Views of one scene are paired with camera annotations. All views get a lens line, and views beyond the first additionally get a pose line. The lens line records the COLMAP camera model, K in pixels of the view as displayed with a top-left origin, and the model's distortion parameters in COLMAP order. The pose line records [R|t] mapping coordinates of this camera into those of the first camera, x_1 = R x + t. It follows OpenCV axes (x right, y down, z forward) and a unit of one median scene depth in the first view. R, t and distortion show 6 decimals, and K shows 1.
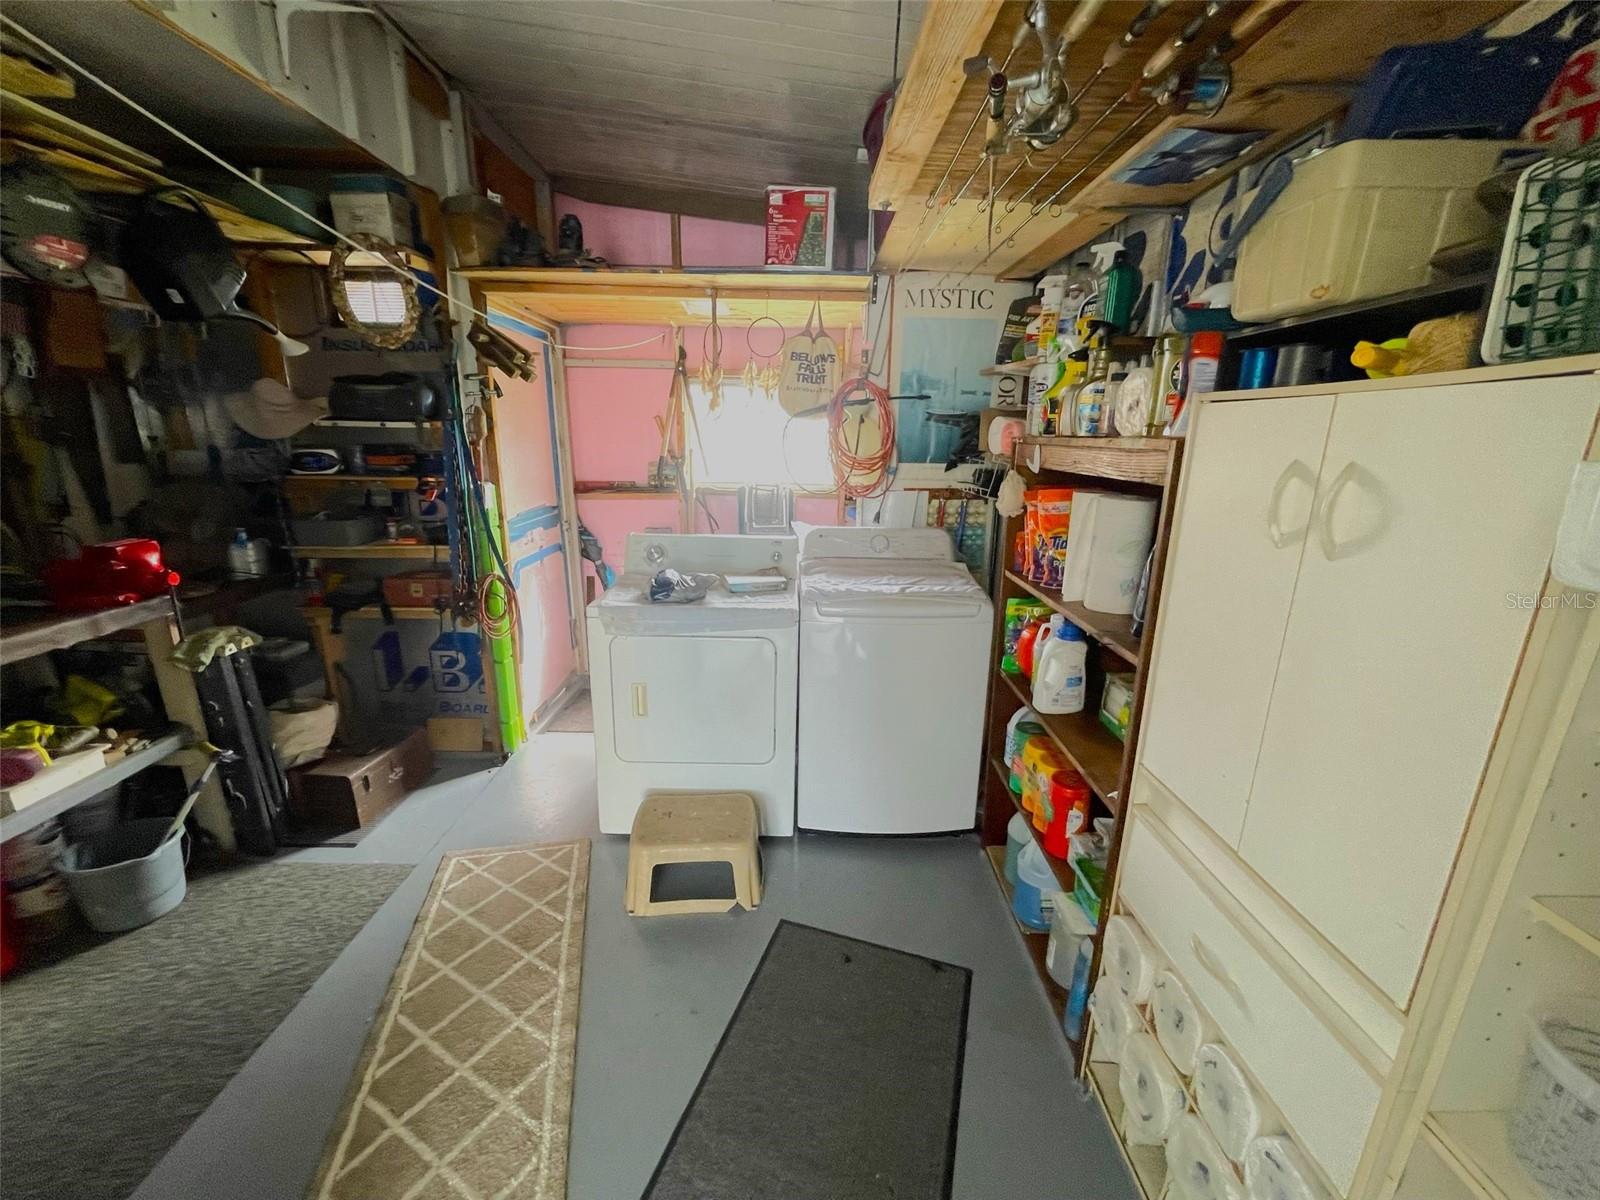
lens RADIAL K [[640.7, 0, 800.0], [0, 640.7, 600.0], [0, 0, 1]] dist [-0.001438, 0.000272]
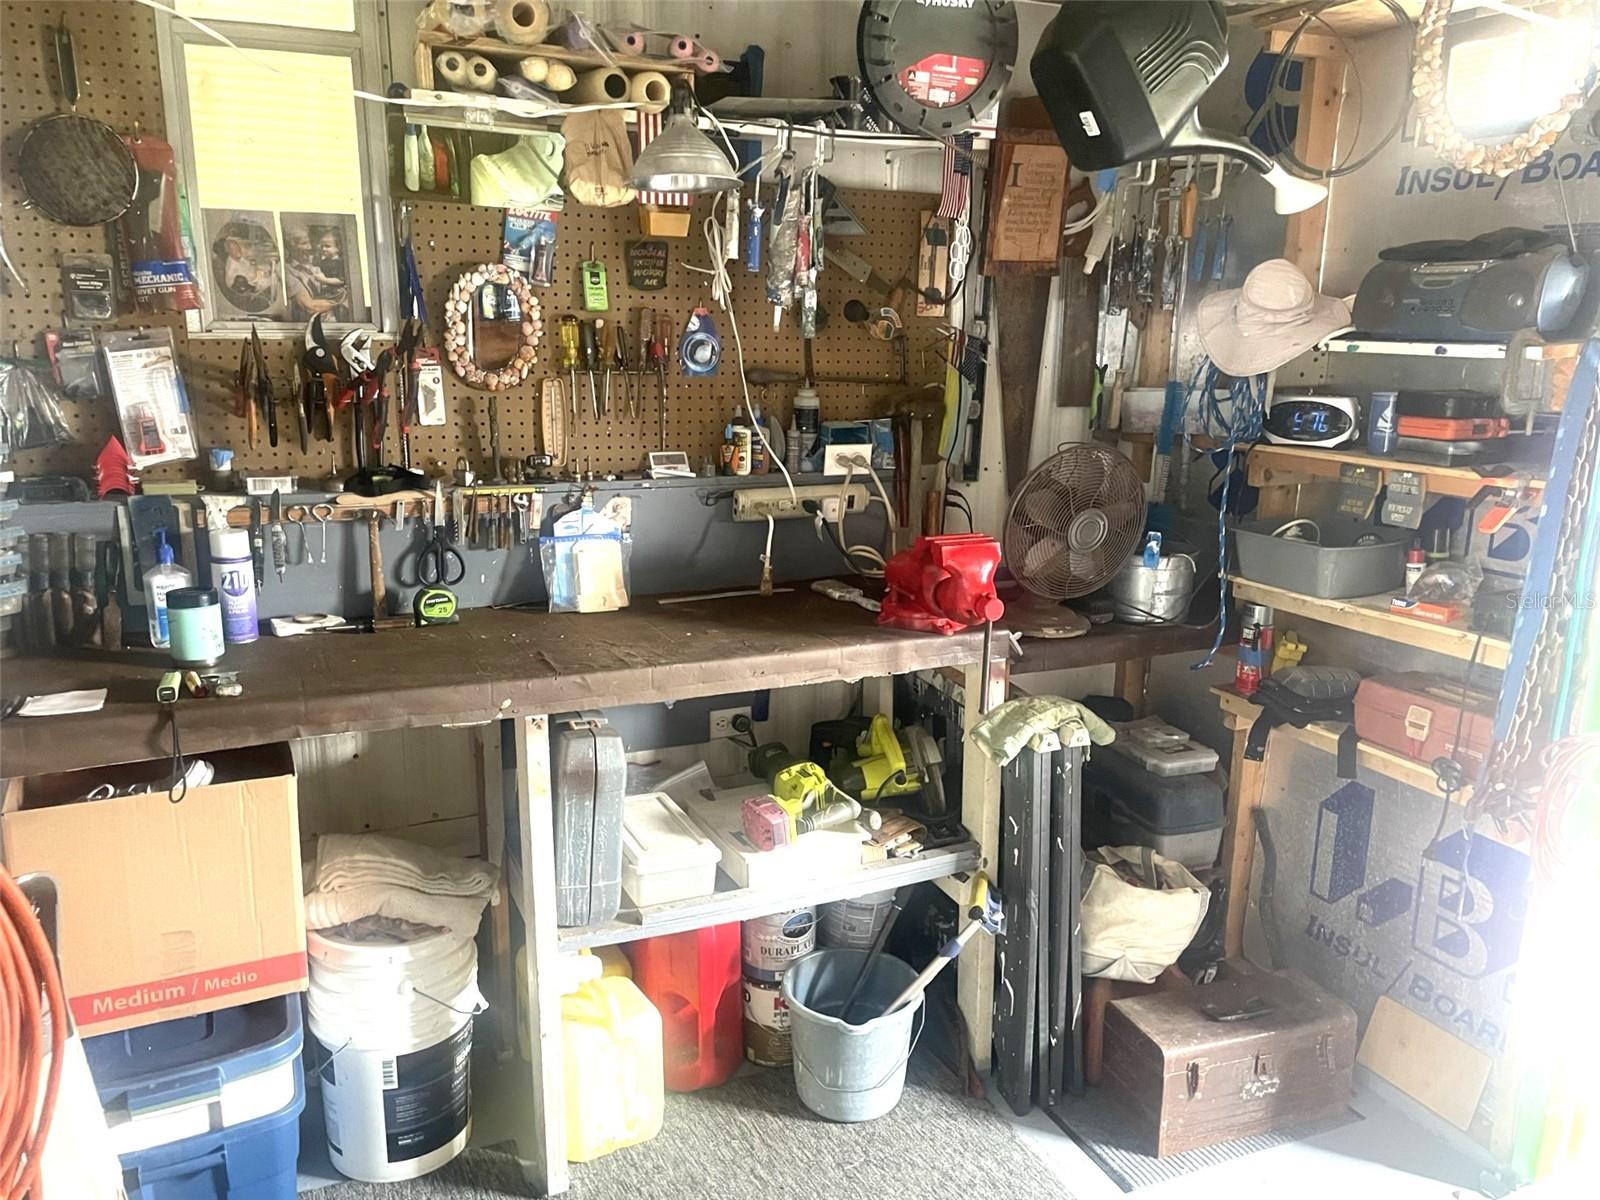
lens RADIAL K [[1220.9, 0, 800.0], [0, 1220.9, 600.0], [0, 0, 1]] dist [0.068747, -0.076438]
pose [[0.402680, 0.193912, -0.894565, -0.030243], [-0.243702, 0.964740, 0.099424, -0.085218], [0.882303, 0.177972, 0.435738, 0.268337]]
